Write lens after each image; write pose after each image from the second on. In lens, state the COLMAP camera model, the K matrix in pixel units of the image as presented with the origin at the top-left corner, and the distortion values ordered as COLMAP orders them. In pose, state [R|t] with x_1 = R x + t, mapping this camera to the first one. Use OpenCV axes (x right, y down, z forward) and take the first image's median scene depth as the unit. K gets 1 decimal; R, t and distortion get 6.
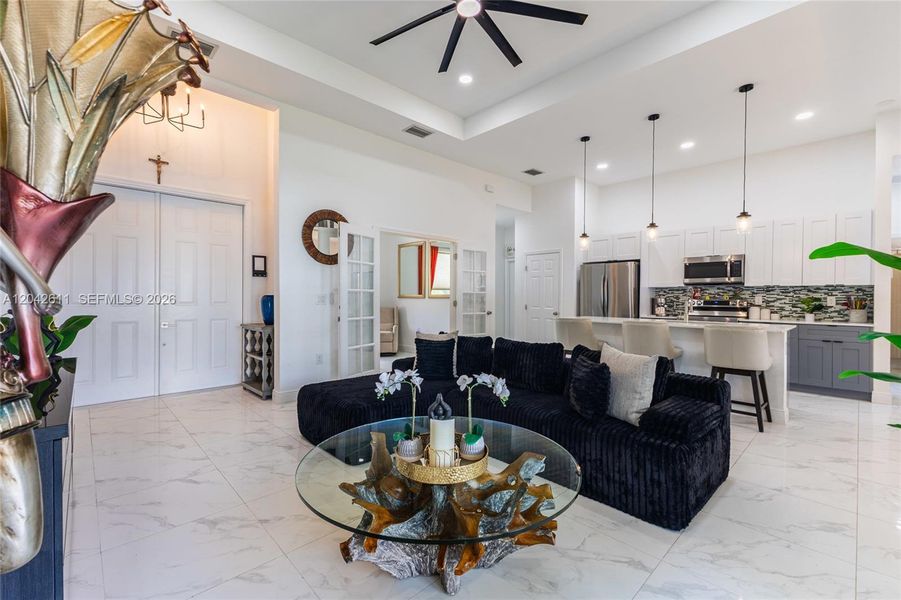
lens RADIAL K [[386.7, 0, 454.5], [0, 386.7, 299.2], [0, 0, 1]] dist [0.017785, -0.005160]
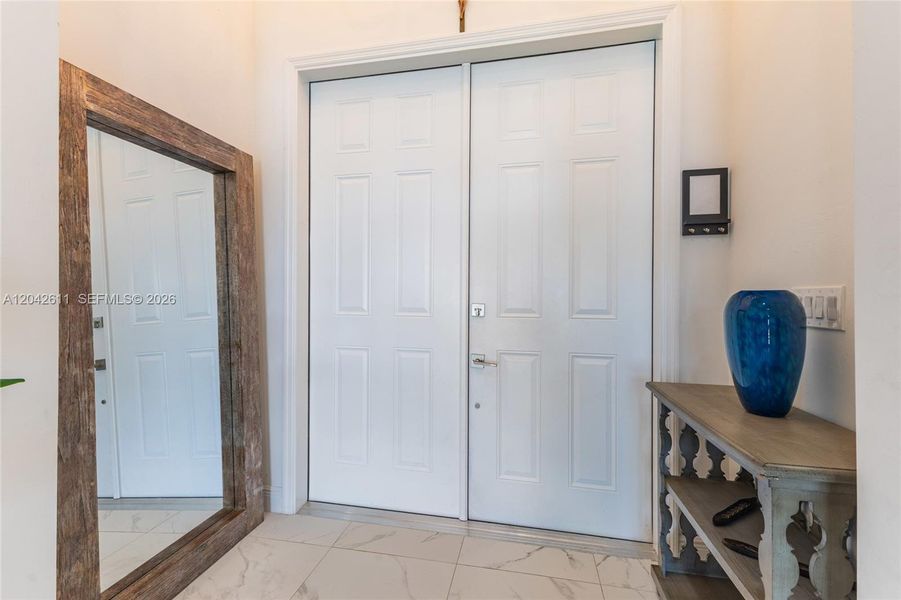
lens RADIAL K [[386.7, 0, 454.5], [0, 386.7, 299.2], [0, 0, 1]] dist [0.017785, -0.005160]
pose [[0.557317, -0.004091, -0.830290, -0.341830], [-0.005505, 0.999948, -0.008622, 0.000503], [0.830282, 0.009376, 0.557265, 0.631804]]
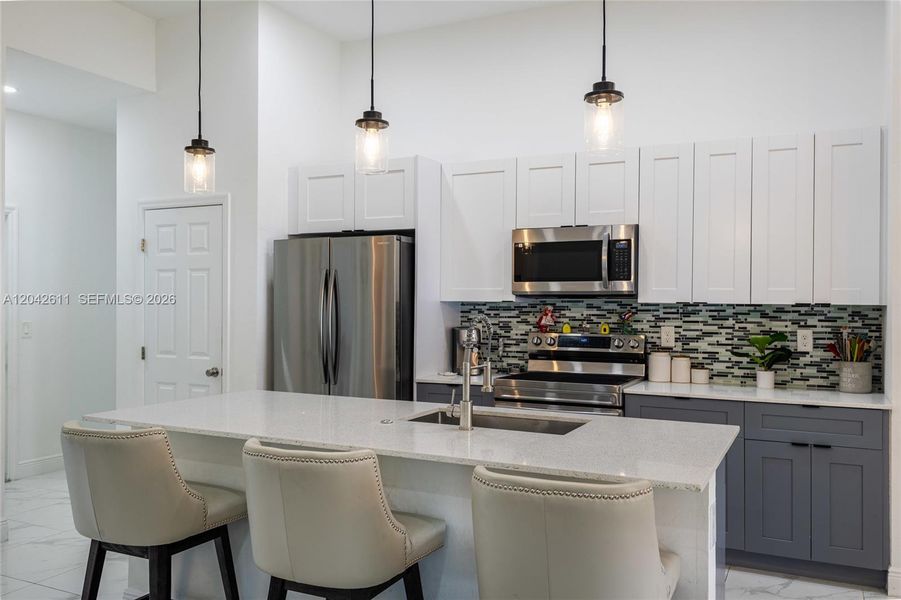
lens RADIAL K [[735.6, 0, 452.6], [0, 735.6, 297.9], [0, 0, 1]] dist [-0.003711, -0.000200]
pose [[0.941896, -0.001143, 0.335903, 0.317006], [0.003860, 0.999965, -0.007421, -0.035253], [-0.335883, 0.008287, 0.941867, 0.357324]]
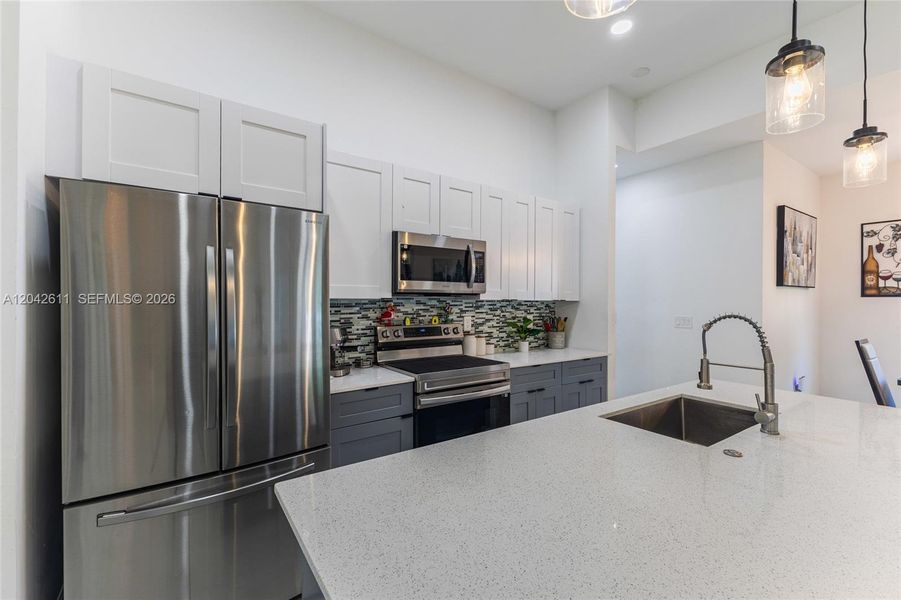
lens RADIAL K [[386.7, 0, 454.5], [0, 386.7, 299.2], [0, 0, 1]] dist [0.017785, -0.005160]
pose [[0.150267, -0.003759, 0.988638, 0.210254], [0.002753, 0.999990, 0.003383, -0.037865], [-0.988642, 0.002213, 0.150276, 0.988810]]
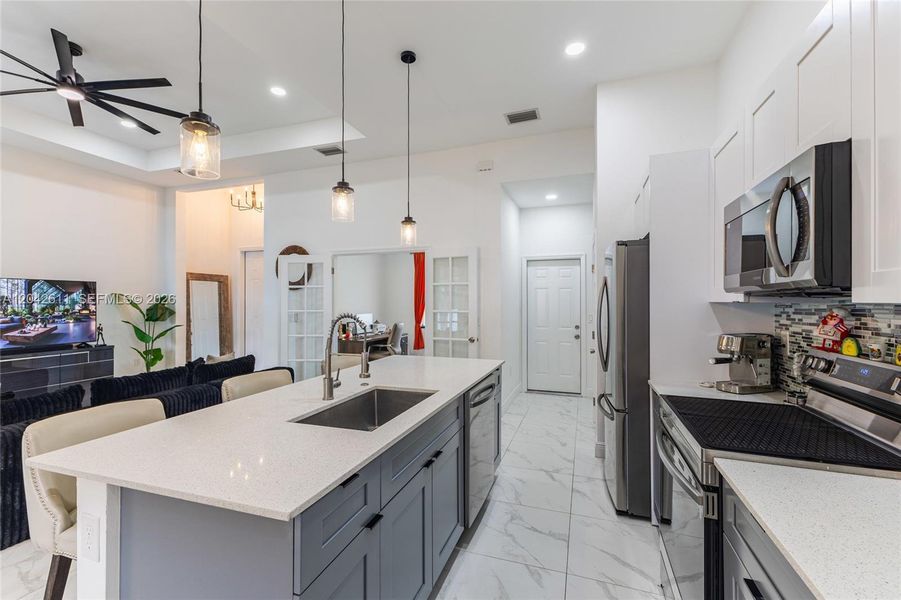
lens RADIAL K [[386.7, 0, 454.5], [0, 386.7, 299.2], [0, 0, 1]] dist [0.017785, -0.005160]
pose [[0.457626, -0.013665, -0.889040, 0.856216], [-0.001541, 0.999868, -0.016161, -0.033828], [0.889144, 0.008766, 0.457544, 0.763452]]
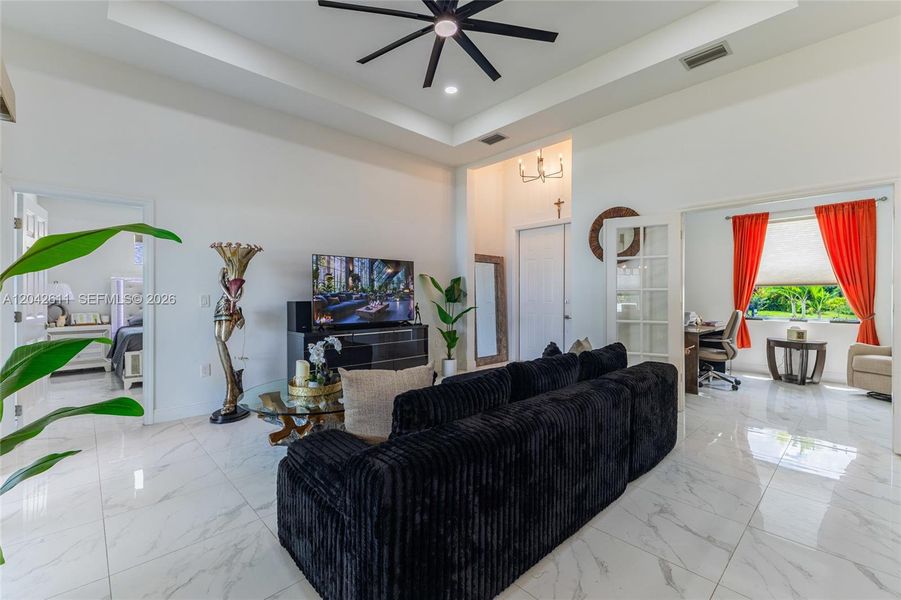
lens RADIAL K [[386.7, 0, 454.5], [0, 386.7, 299.2], [0, 0, 1]] dist [0.017785, -0.005160]
pose [[-0.000580, 0.001960, -0.999998, 0.552106], [-0.007926, 0.999967, 0.001965, 0.001965], [0.999968, 0.007927, -0.000564, 0.512874]]
